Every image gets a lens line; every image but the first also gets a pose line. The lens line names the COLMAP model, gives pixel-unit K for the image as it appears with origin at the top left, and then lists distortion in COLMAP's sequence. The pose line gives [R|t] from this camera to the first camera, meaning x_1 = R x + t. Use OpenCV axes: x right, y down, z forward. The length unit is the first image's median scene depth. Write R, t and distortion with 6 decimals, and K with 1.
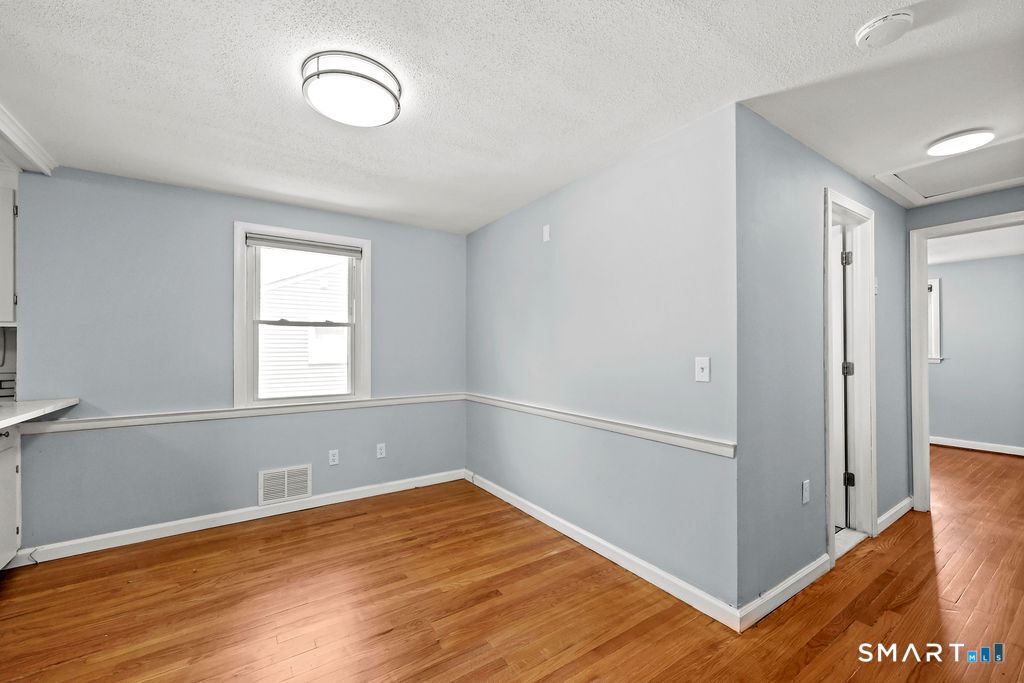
lens RADIAL K [[413.9, 0, 509.7], [0, 413.9, 349.9], [0, 0, 1]] dist [-0.000057, 0.000080]
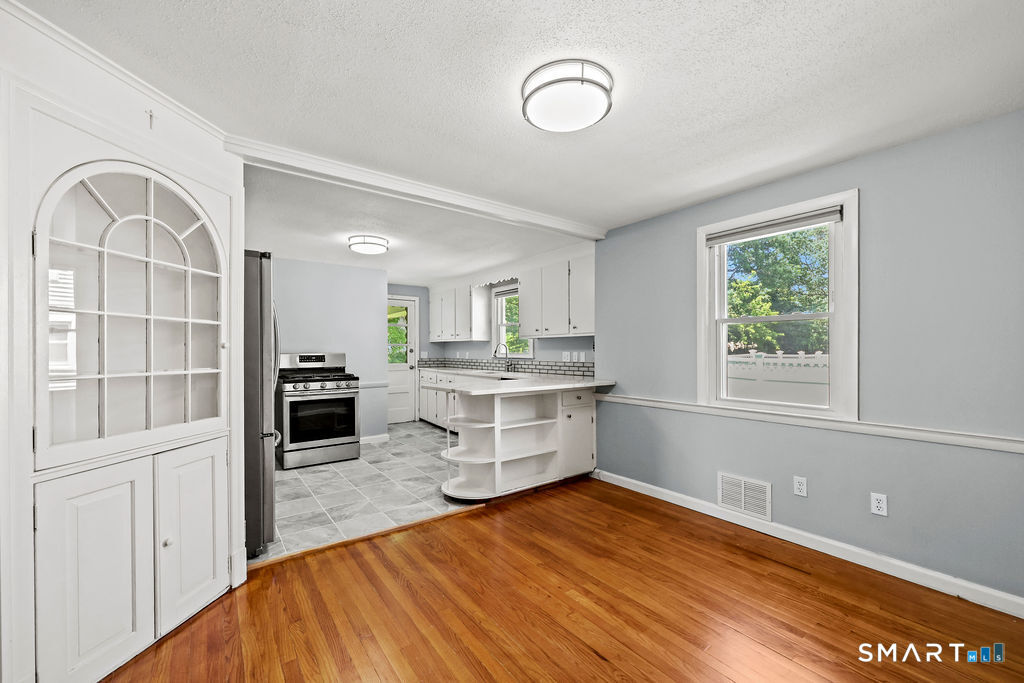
lens RADIAL K [[413.9, 0, 509.7], [0, 413.9, 349.9], [0, 0, 1]] dist [-0.000057, 0.000080]
pose [[0.045752, 0.005407, -0.998938, 0.462671], [-0.000148, 0.999985, 0.005406, -0.004696], [0.998953, -0.000100, 0.045752, 0.572134]]
